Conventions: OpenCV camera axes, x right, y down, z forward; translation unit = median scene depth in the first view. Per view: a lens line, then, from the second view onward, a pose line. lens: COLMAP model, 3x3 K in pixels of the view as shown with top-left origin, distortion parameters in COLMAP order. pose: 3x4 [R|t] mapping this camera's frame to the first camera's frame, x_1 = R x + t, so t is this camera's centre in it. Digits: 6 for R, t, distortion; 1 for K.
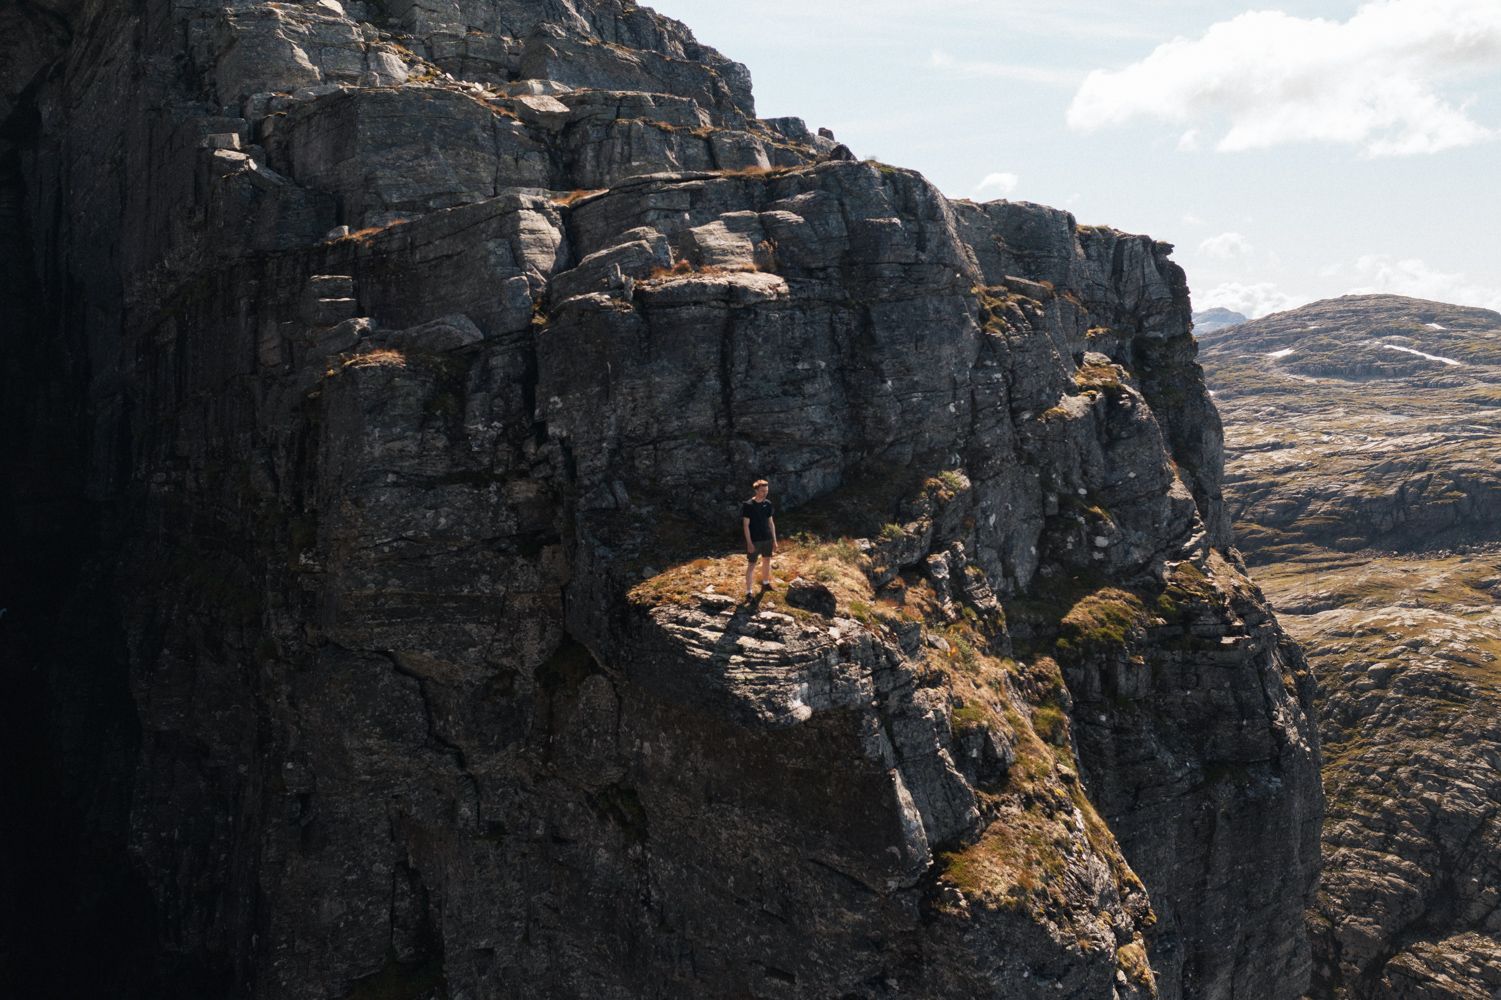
lens RADIAL K [[1185.3, 0, 750.5], [0, 1185.3, 500.0], [0, 0, 1]] dist [-0.002381, -0.008155]
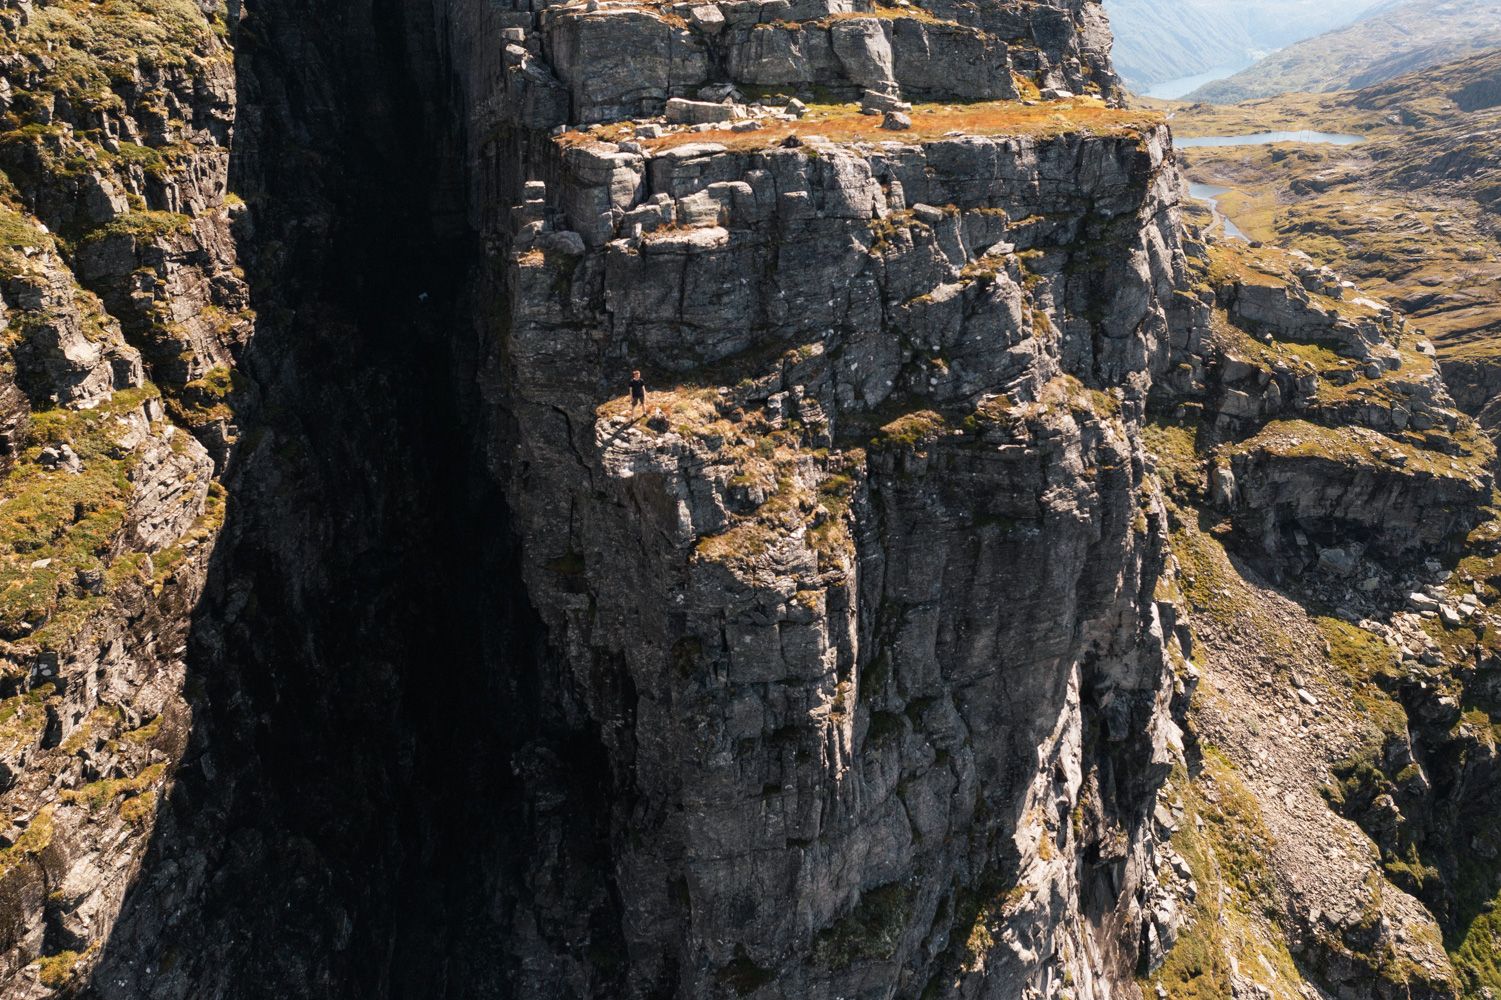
lens RADIAL K [[1185.3, 0, 750.5], [0, 1185.3, 500.0], [0, 0, 1]] dist [-0.002381, -0.008155]
pose [[0.942107, 0.139880, -0.304744, 0.674389], [-0.047355, 0.955226, 0.292062, -0.325748], [0.331953, -0.260722, 0.906549, -0.759287]]
